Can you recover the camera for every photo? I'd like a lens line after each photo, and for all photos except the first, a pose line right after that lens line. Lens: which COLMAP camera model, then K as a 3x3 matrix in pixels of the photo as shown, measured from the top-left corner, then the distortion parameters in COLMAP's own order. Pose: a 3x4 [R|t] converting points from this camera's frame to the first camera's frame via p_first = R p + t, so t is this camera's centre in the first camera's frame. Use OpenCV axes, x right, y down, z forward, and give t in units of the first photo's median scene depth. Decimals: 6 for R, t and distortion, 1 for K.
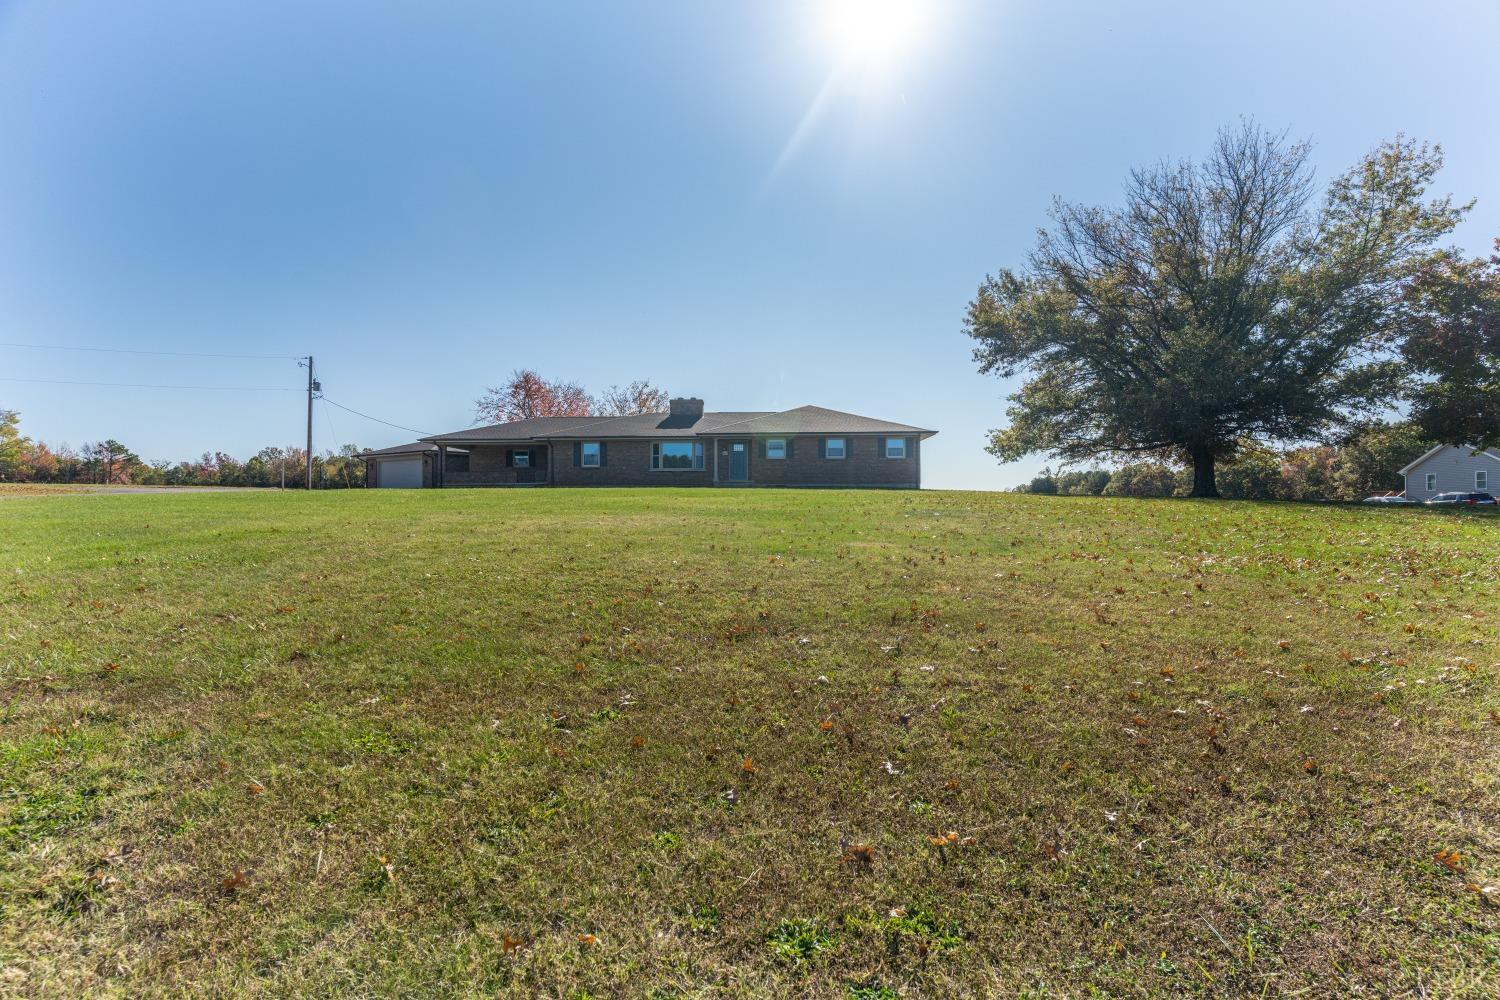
lens RADIAL K [[717.5, 0, 743.7], [0, 717.5, 491.9], [0, 0, 1]] dist [0.000564, 0.001749]
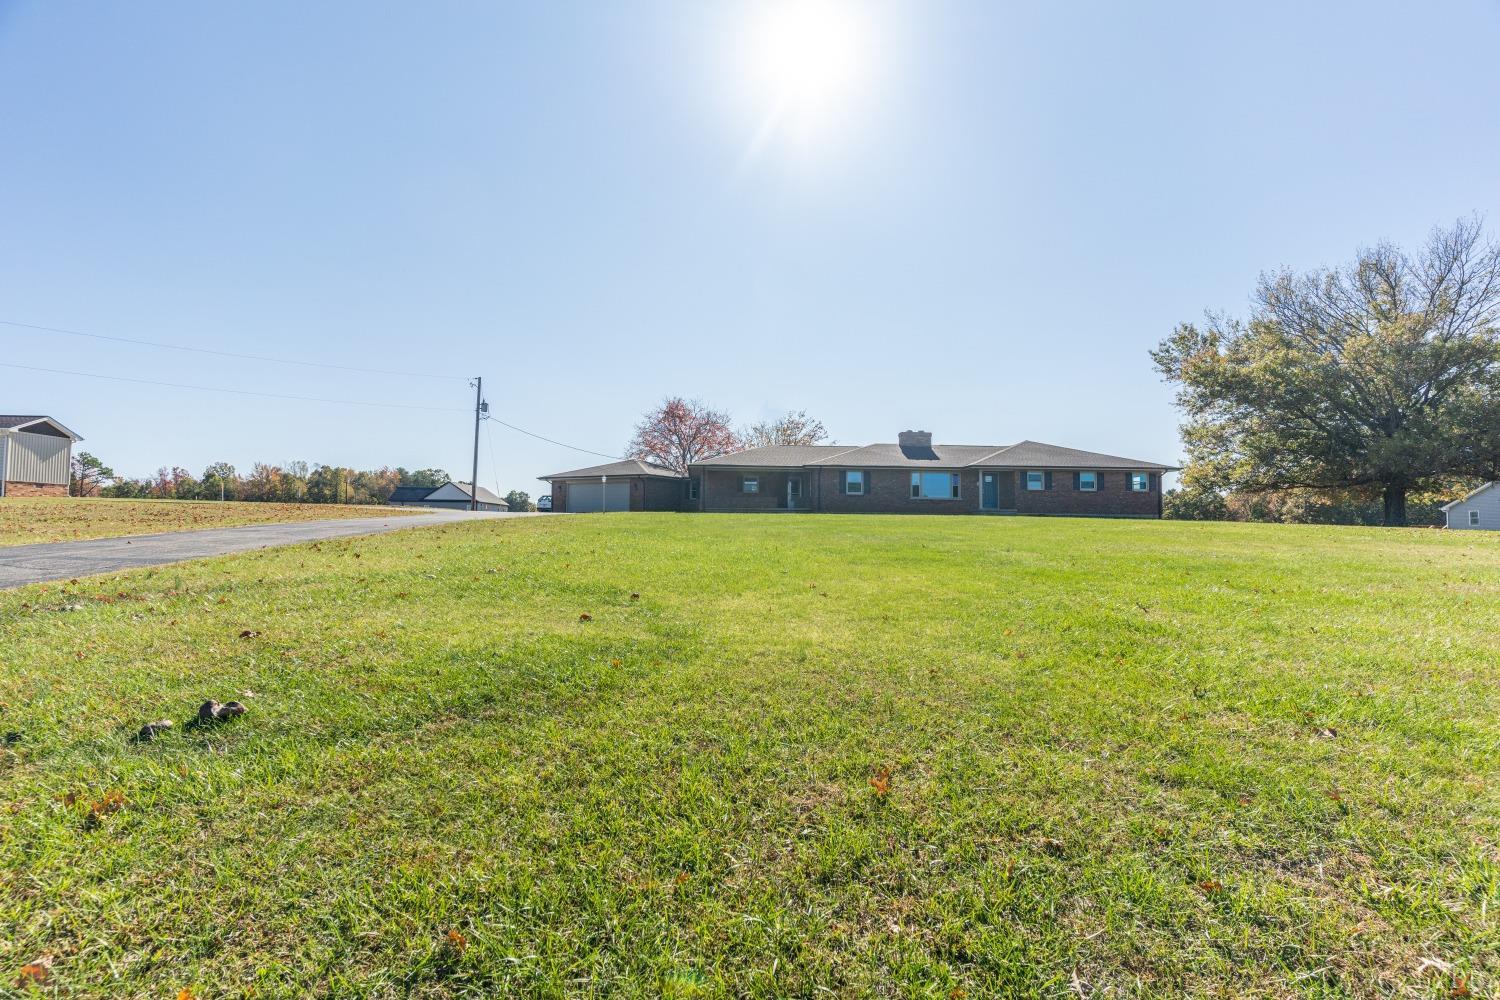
lens RADIAL K [[717.5, 0, 752.0], [0, 717.5, 508.8], [0, 0, 1]] dist [0.000564, 0.001749]
pose [[0.994040, 0.014302, 0.108073, -0.453592], [-0.013107, 0.999845, -0.011765, 0.001483], [-0.108224, 0.010278, 0.994073, -0.039760]]
